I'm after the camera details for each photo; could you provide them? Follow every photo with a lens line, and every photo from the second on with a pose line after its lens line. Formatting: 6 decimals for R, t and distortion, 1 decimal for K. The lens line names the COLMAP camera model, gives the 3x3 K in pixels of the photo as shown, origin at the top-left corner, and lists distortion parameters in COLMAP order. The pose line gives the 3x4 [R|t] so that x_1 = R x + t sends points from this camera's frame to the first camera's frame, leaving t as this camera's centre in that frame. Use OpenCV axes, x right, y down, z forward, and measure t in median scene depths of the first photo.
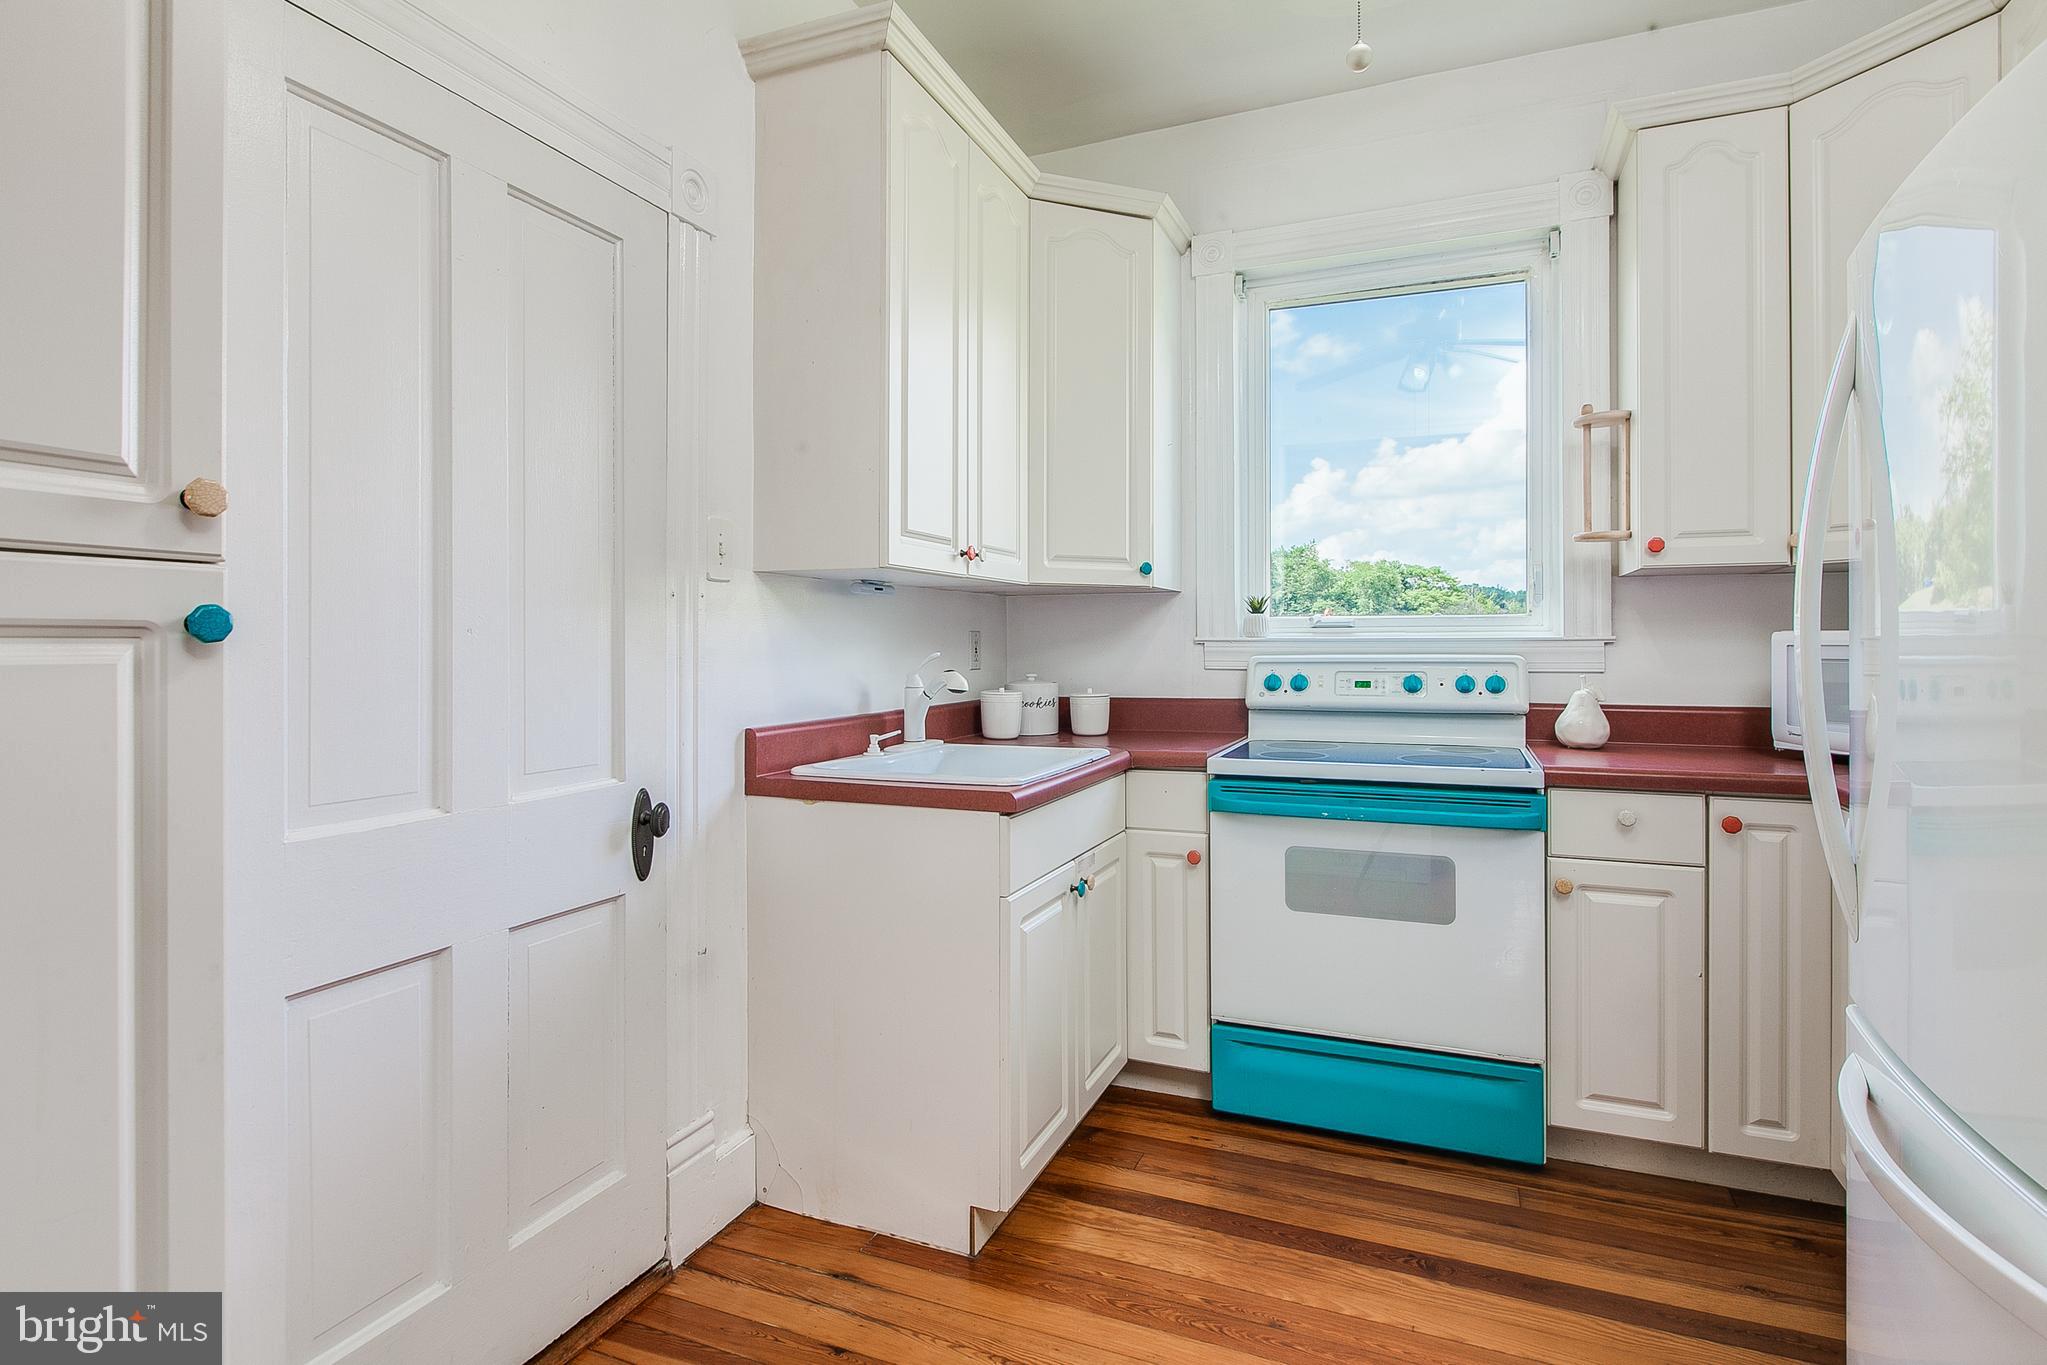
lens RADIAL K [[1008.2, 0, 1037.4], [0, 1008.2, 636.2], [0, 0, 1]] dist [-0.008245, 0.002509]
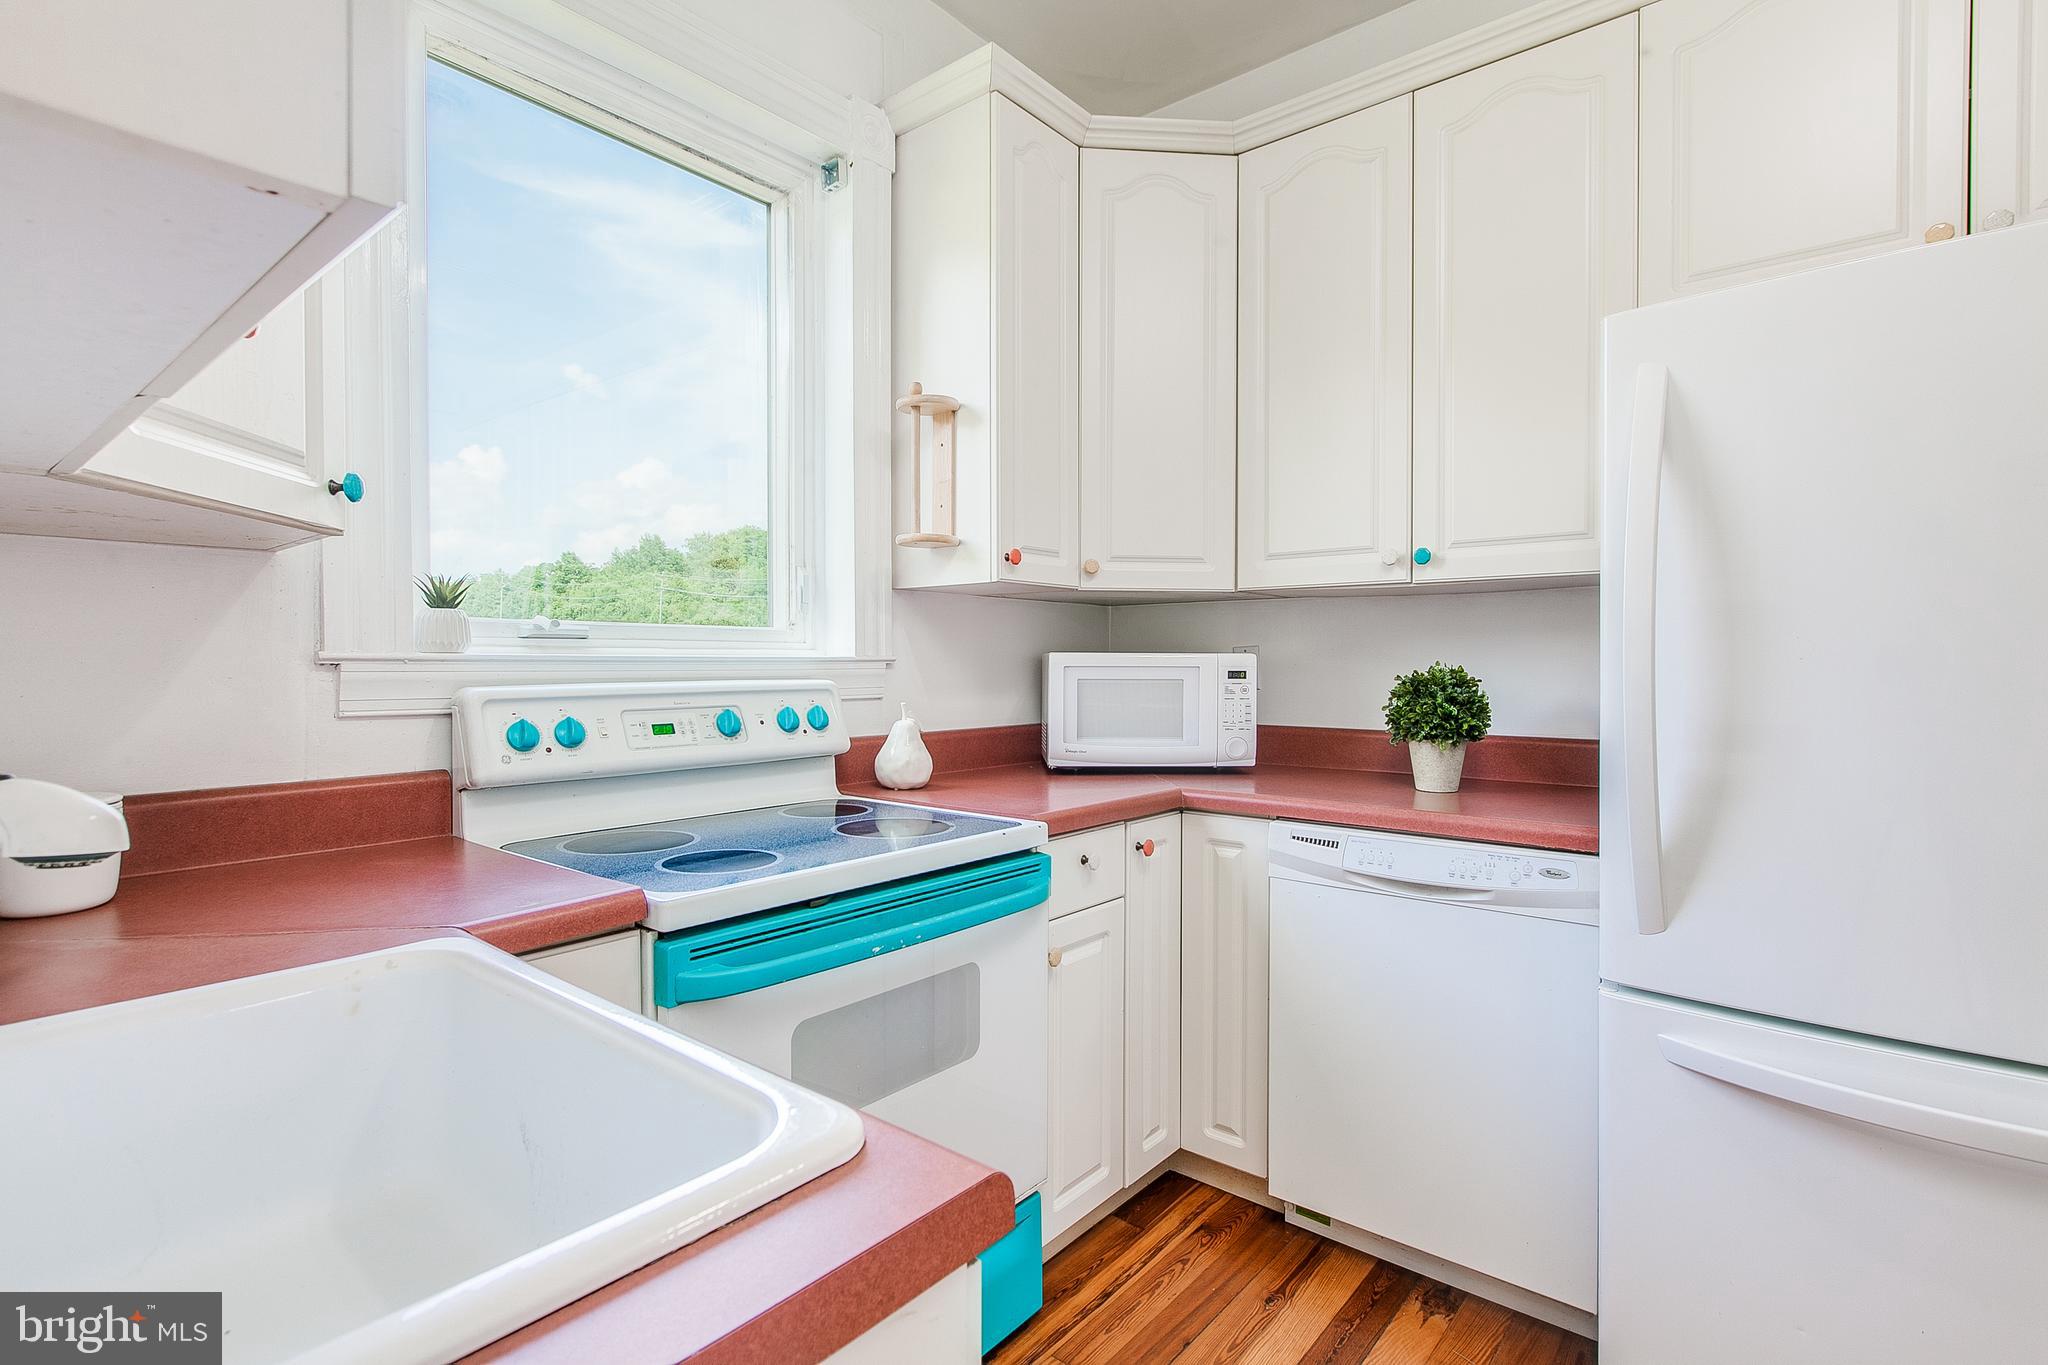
lens RADIAL K [[973.8, 0, 1010.6], [0, 973.8, 677.4], [0, 0, 1]] dist [-0.000566, 0.000745]
pose [[0.311322, -0.008902, 0.950263, -0.202762], [-0.003471, 0.999939, 0.010504, 0.008681], [-0.950298, -0.006568, 0.311272, 0.648021]]
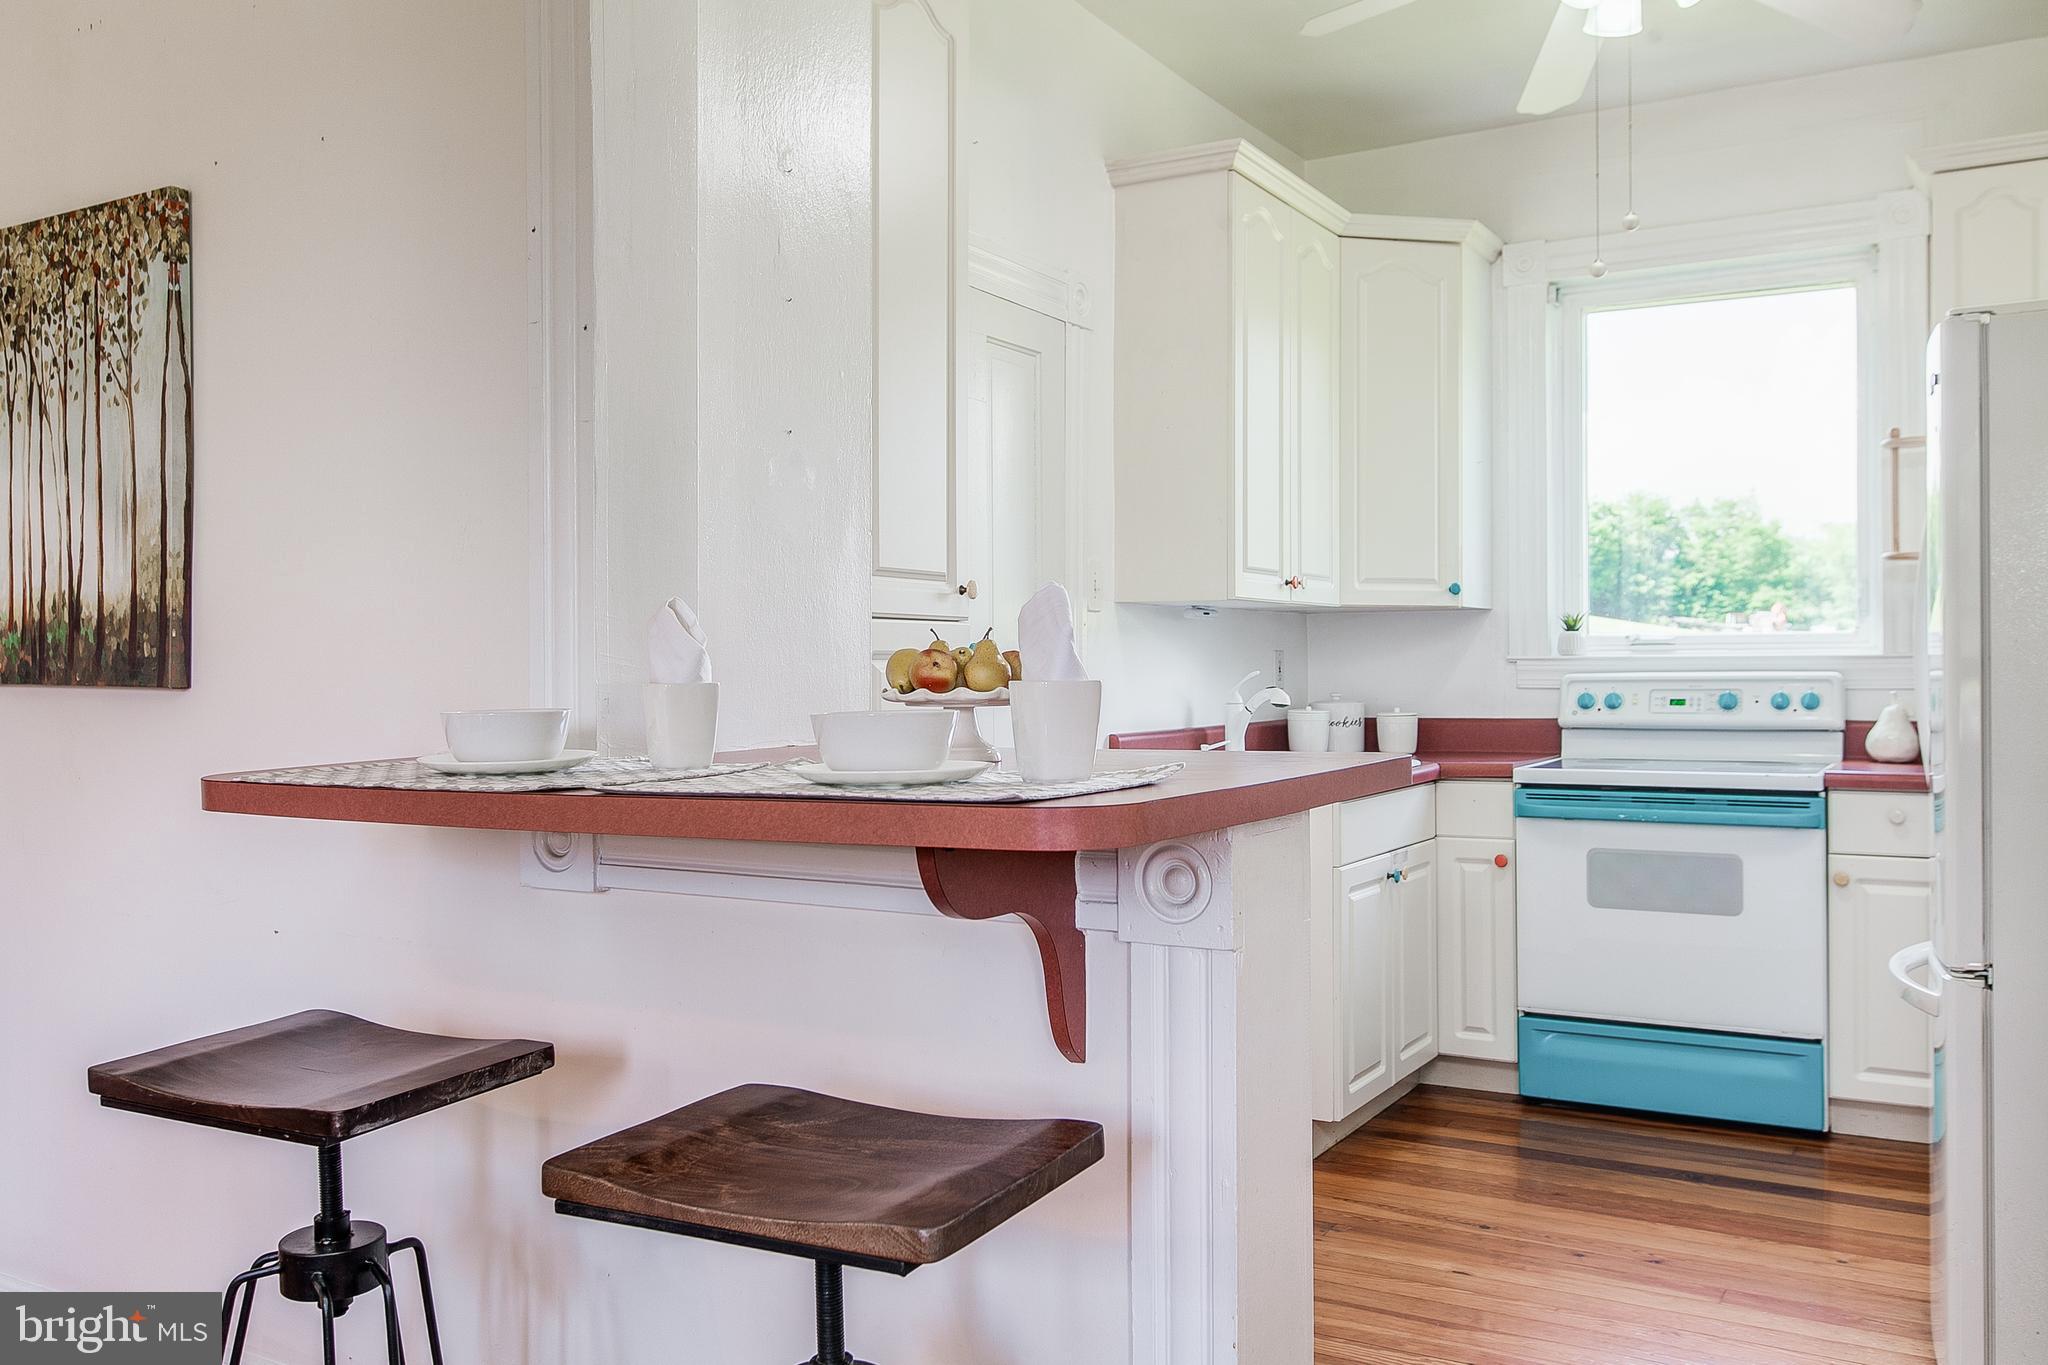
lens RADIAL K [[1680.7, 0, 1023.1], [0, 1680.7, 673.1], [0, 0, 1]] dist [-0.005552, -0.004021]
pose [[0.989290, -0.003214, -0.145925, -0.081860], [0.004879, 0.999927, 0.011058, -0.003026], [0.145879, -0.011652, 0.989234, -0.795162]]
